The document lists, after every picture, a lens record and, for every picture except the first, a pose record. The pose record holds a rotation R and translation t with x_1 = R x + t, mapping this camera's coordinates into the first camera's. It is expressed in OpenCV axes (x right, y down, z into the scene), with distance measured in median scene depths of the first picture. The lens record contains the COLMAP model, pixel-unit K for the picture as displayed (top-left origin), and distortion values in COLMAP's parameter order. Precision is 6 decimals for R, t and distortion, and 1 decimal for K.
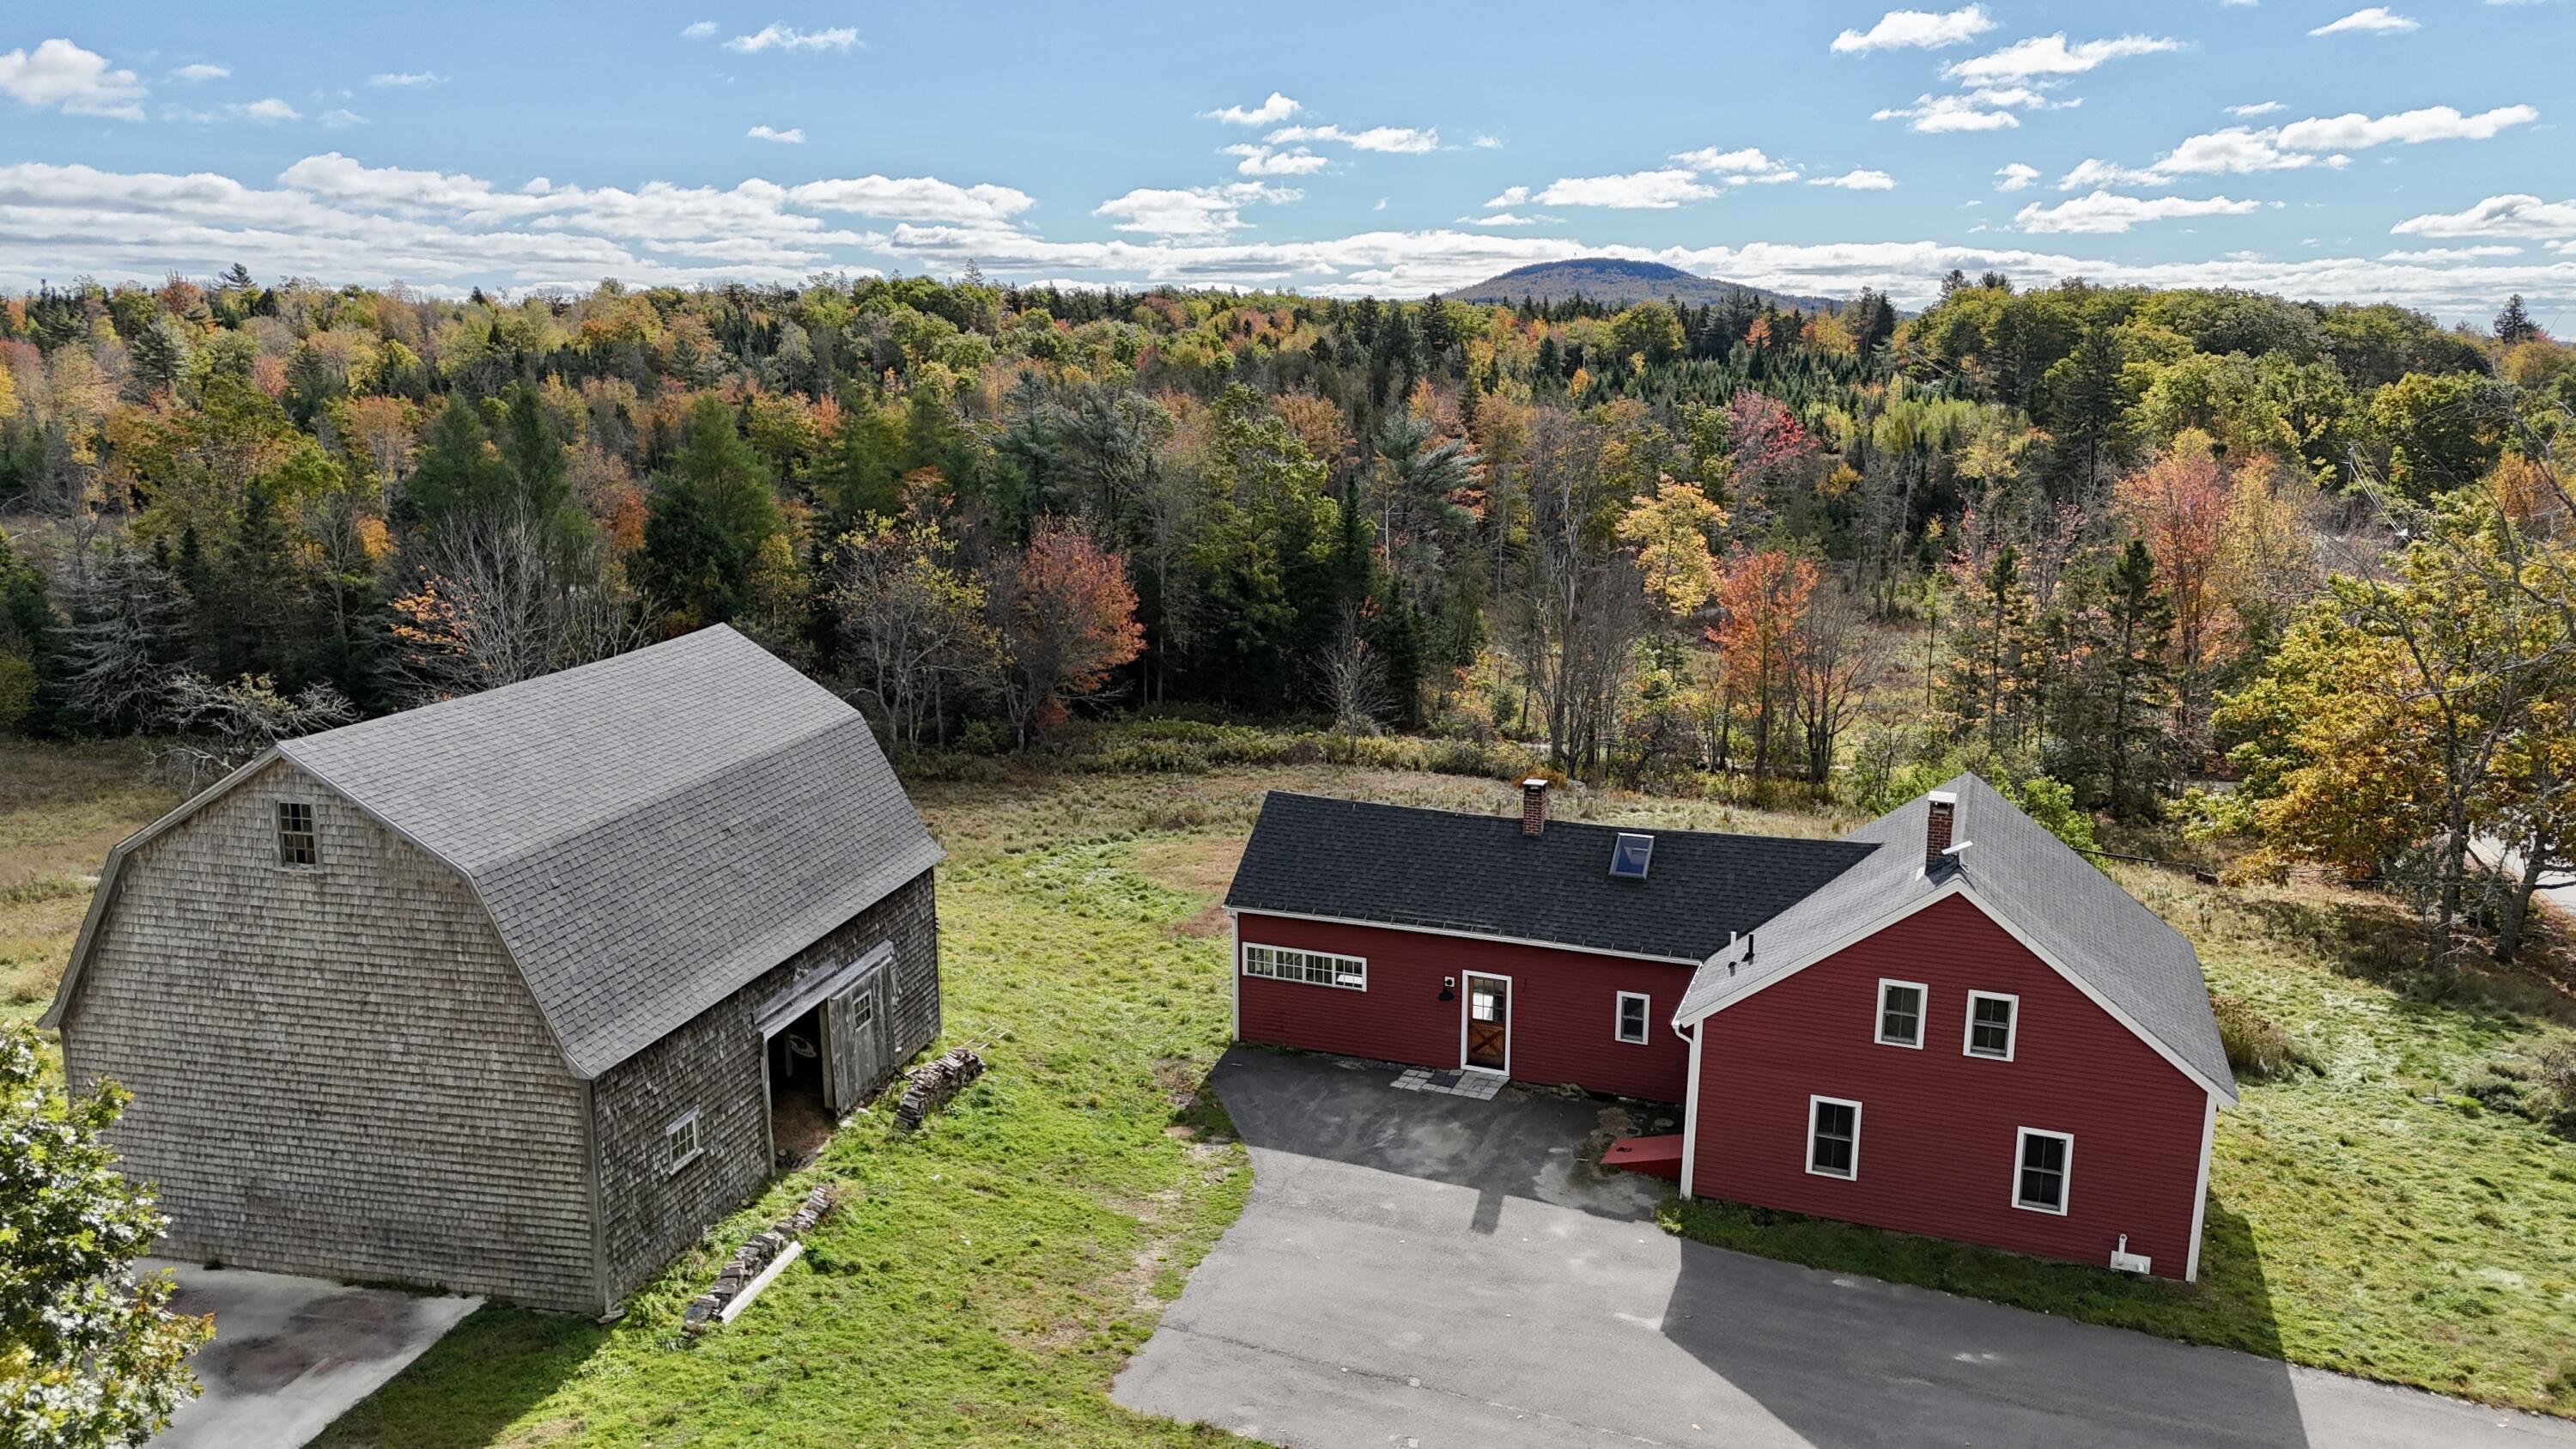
lens RADIAL K [[1882.9, 0, 1288.5], [0, 1882.9, 698.2], [0, 0, 1]] dist [0.091217, -0.103799]
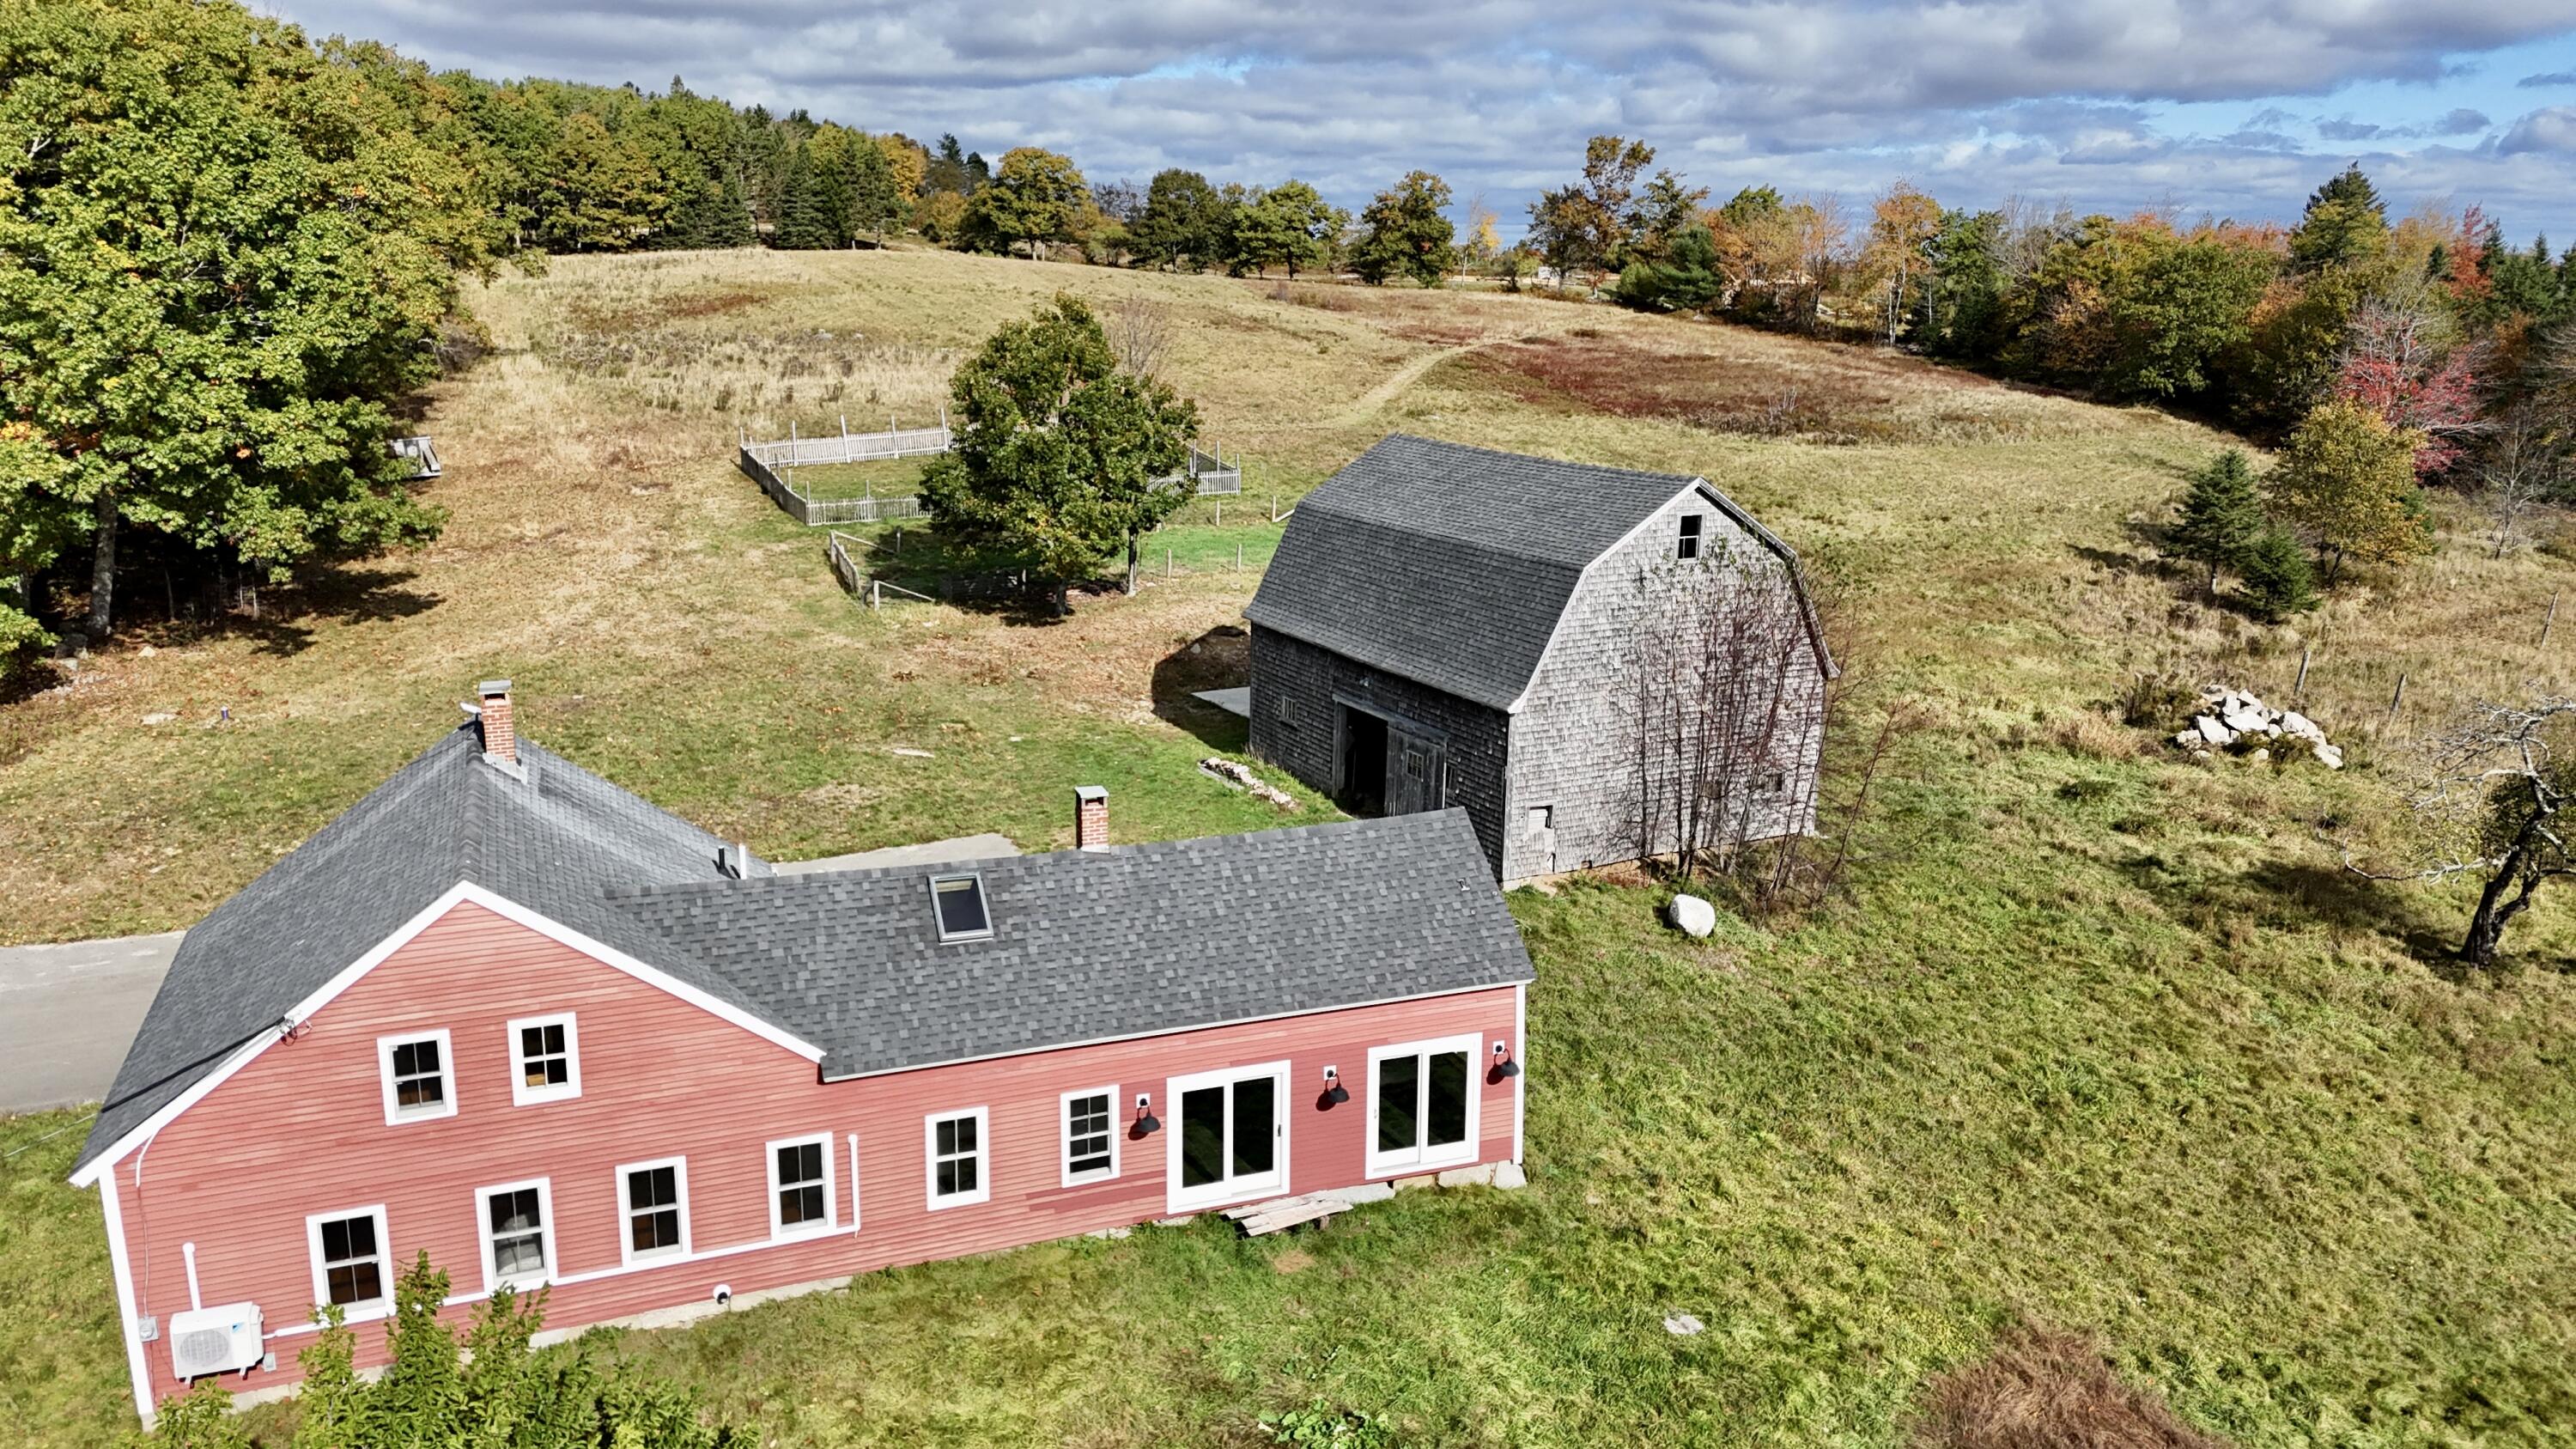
lens RADIAL K [[1882.9, 0, 1288.5], [0, 1882.9, 698.2], [0, 0, 1]] dist [0.091217, -0.103799]
pose [[-0.747594, 0.137477, -0.649772, 0.638859], [-0.133442, 0.927299, 0.349728, -0.296912], [0.650612, 0.348161, -0.674898, 1.824367]]
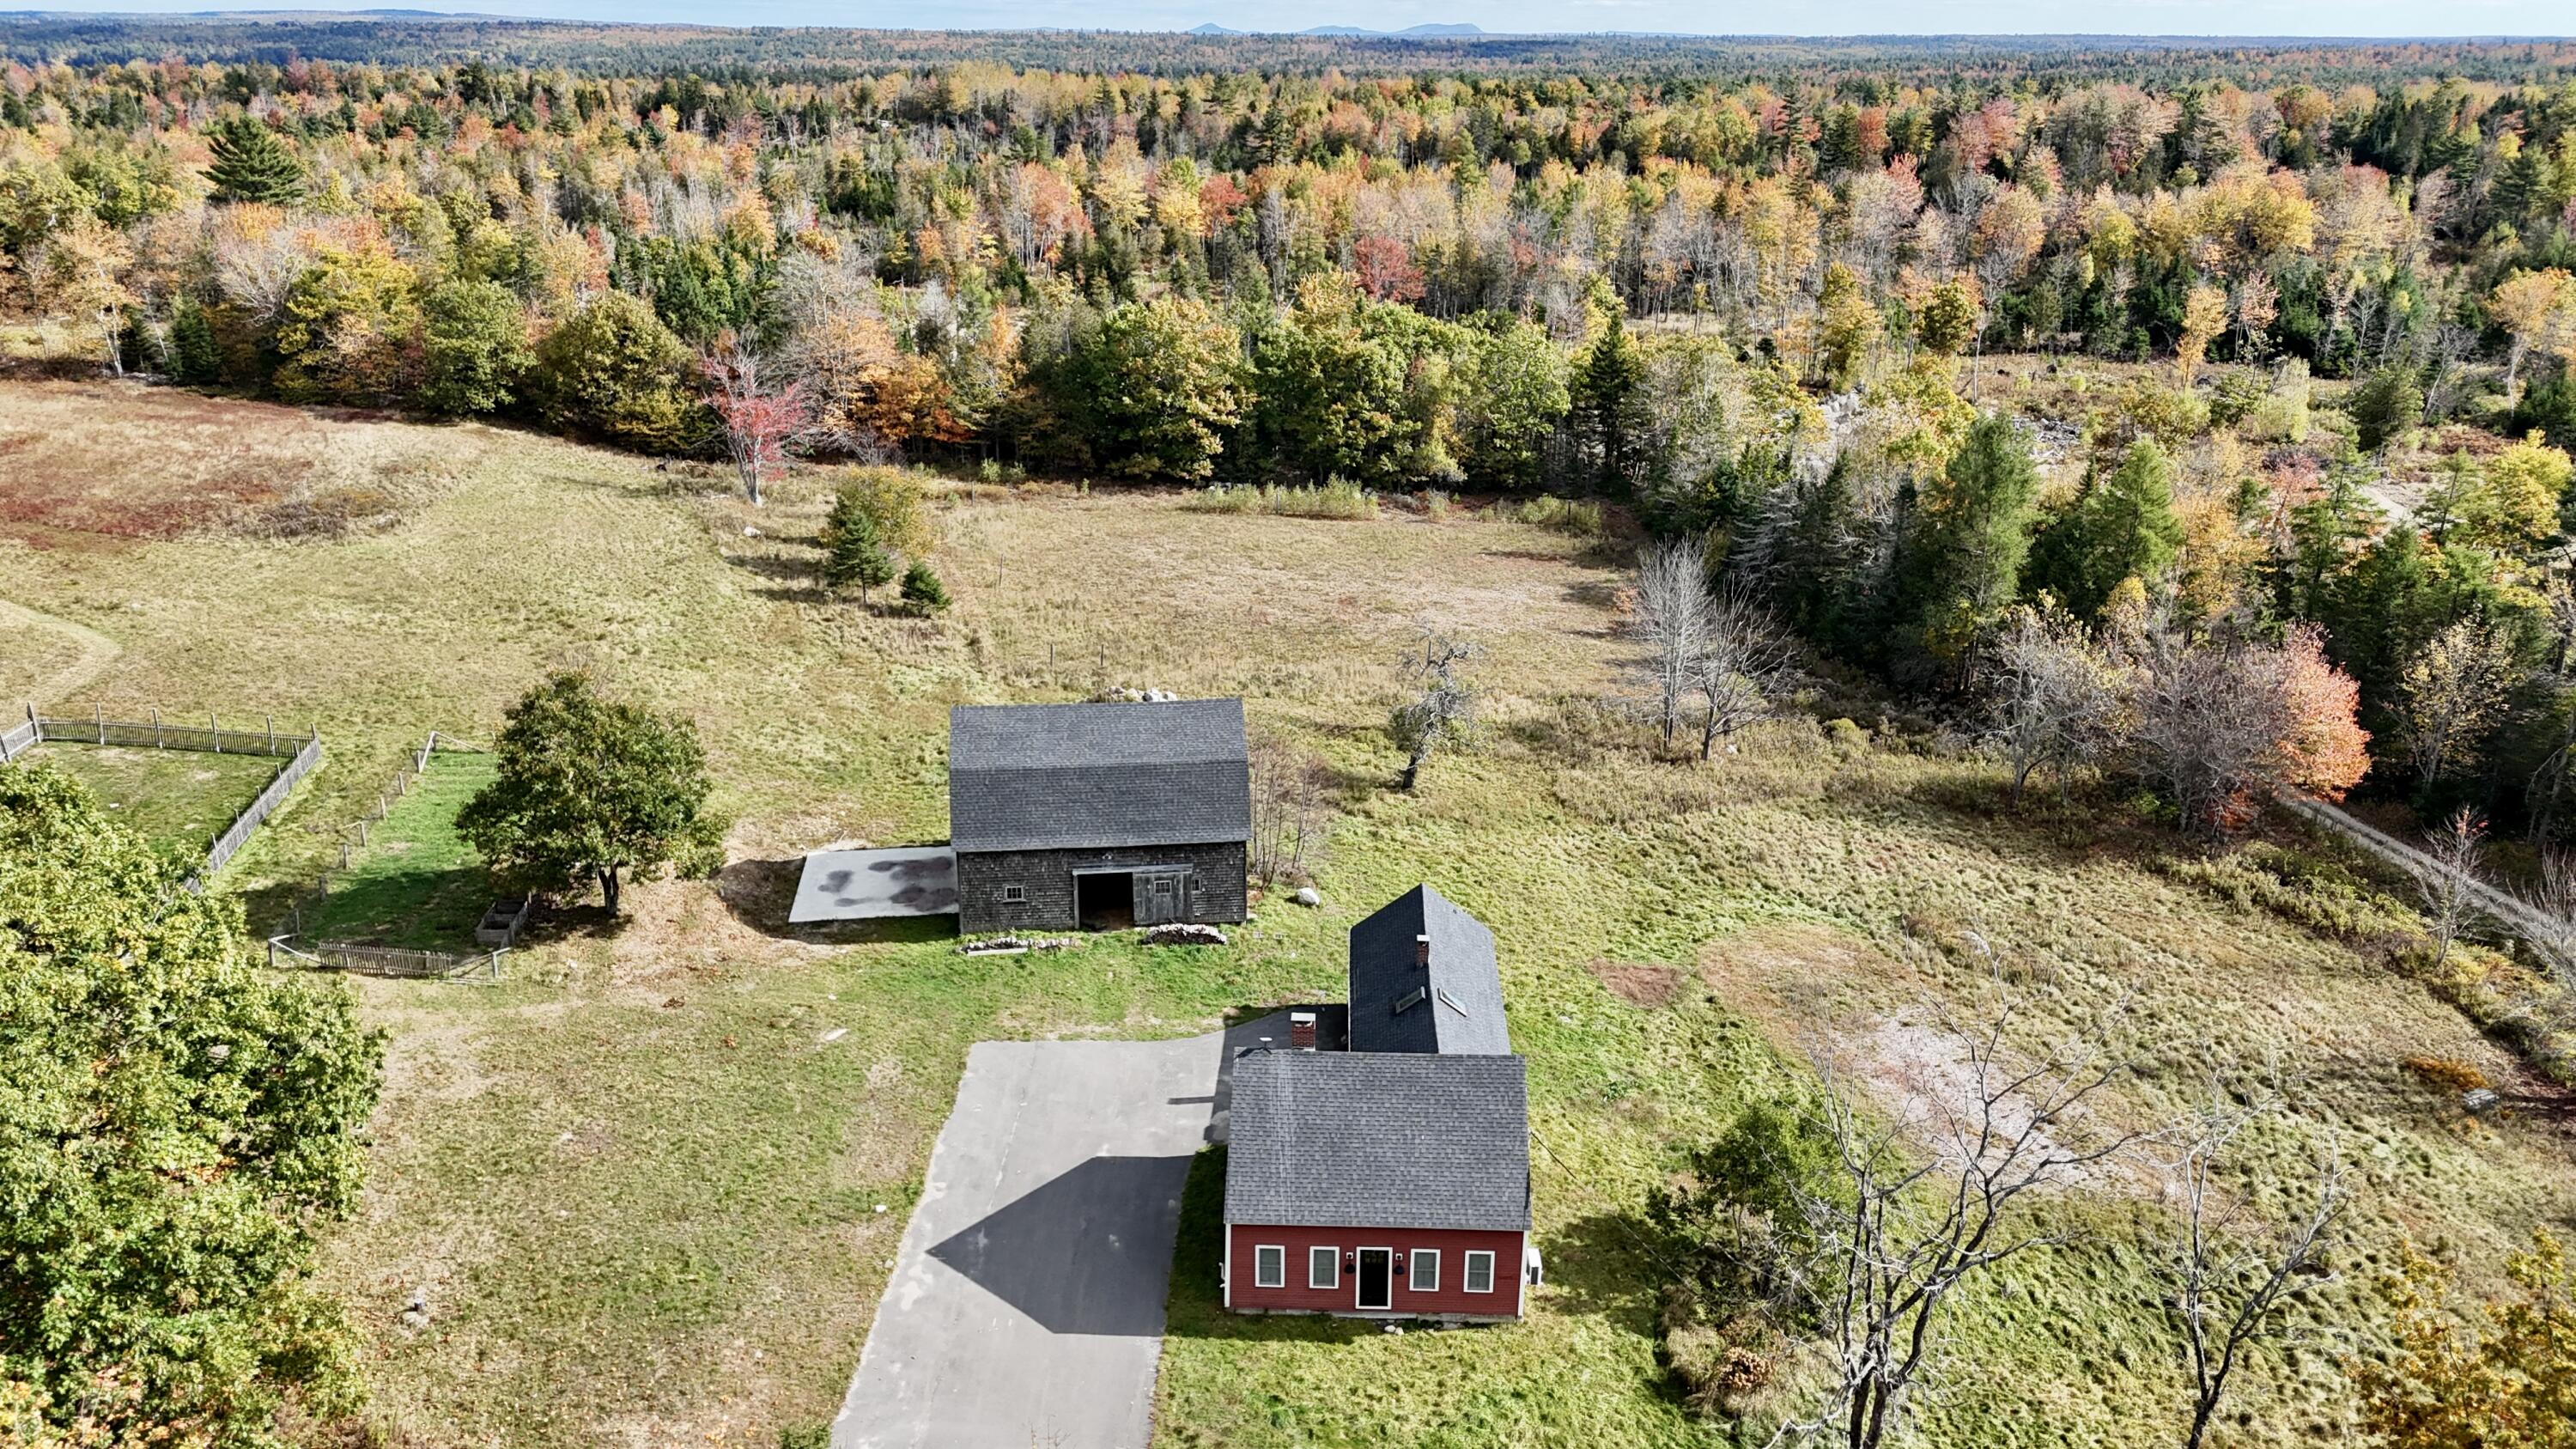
lens RADIAL K [[1873.5, 0, 1288.6], [0, 1873.5, 710.5], [0, 0, 1]] dist [0.090281, -0.094933]
pose [[0.327350, 0.318219, -0.889707, 1.784834], [-0.177792, 0.945511, 0.272763, -0.685003], [0.928026, 0.068894, 0.366089, 0.334934]]
